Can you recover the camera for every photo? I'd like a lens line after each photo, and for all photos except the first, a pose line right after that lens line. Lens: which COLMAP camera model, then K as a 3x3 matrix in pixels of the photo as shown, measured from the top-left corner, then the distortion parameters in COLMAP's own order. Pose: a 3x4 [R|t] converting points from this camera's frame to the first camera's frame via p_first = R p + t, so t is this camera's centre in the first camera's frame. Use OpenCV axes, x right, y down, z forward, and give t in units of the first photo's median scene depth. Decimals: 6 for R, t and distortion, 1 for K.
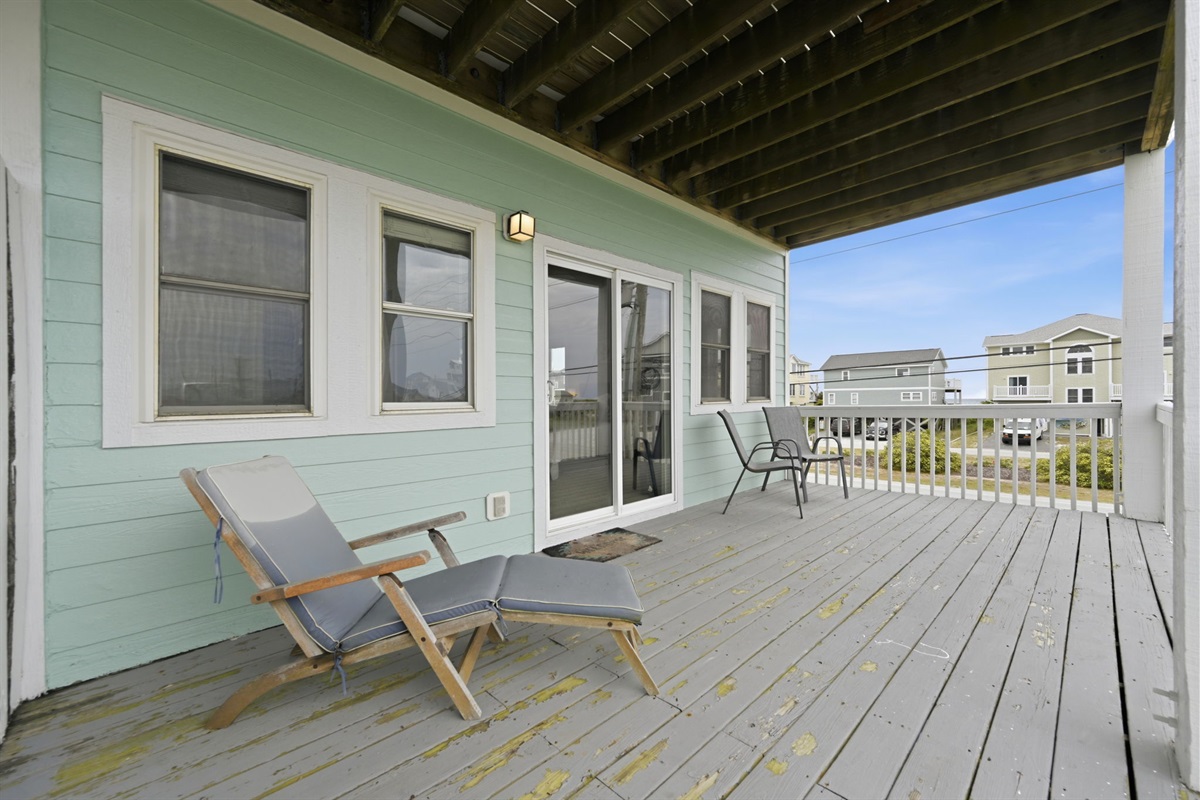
lens RADIAL K [[470.3, 0, 599.0], [0, 470.3, 397.6], [0, 0, 1]] dist [-0.017200, 0.000050]
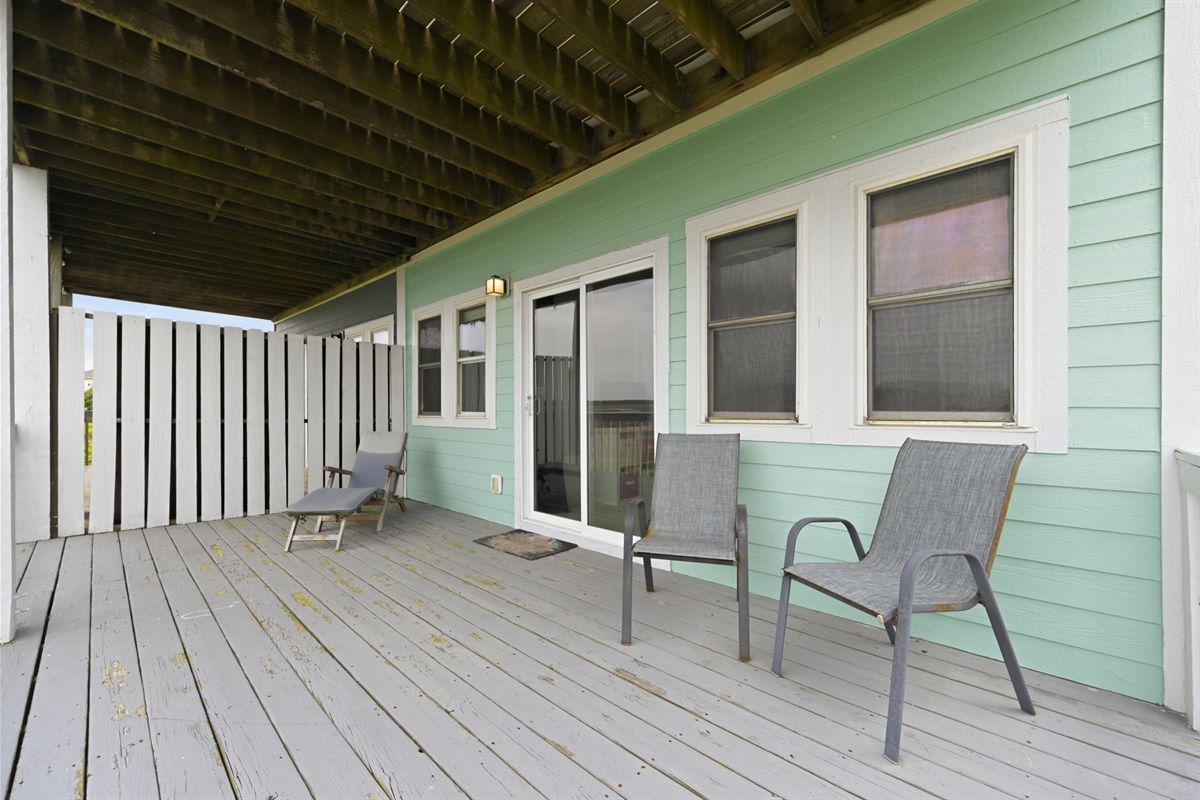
lens RADIAL K [[480.3, 0, 604.8], [0, 480.3, 398.8], [0, 0, 1]] dist [-0.000769, -0.000207]
pose [[0.056602, -0.007148, -0.998371, 1.144035], [0.007215, 0.999951, -0.006750, -0.018628], [0.998371, -0.006822, 0.056650, 1.113548]]
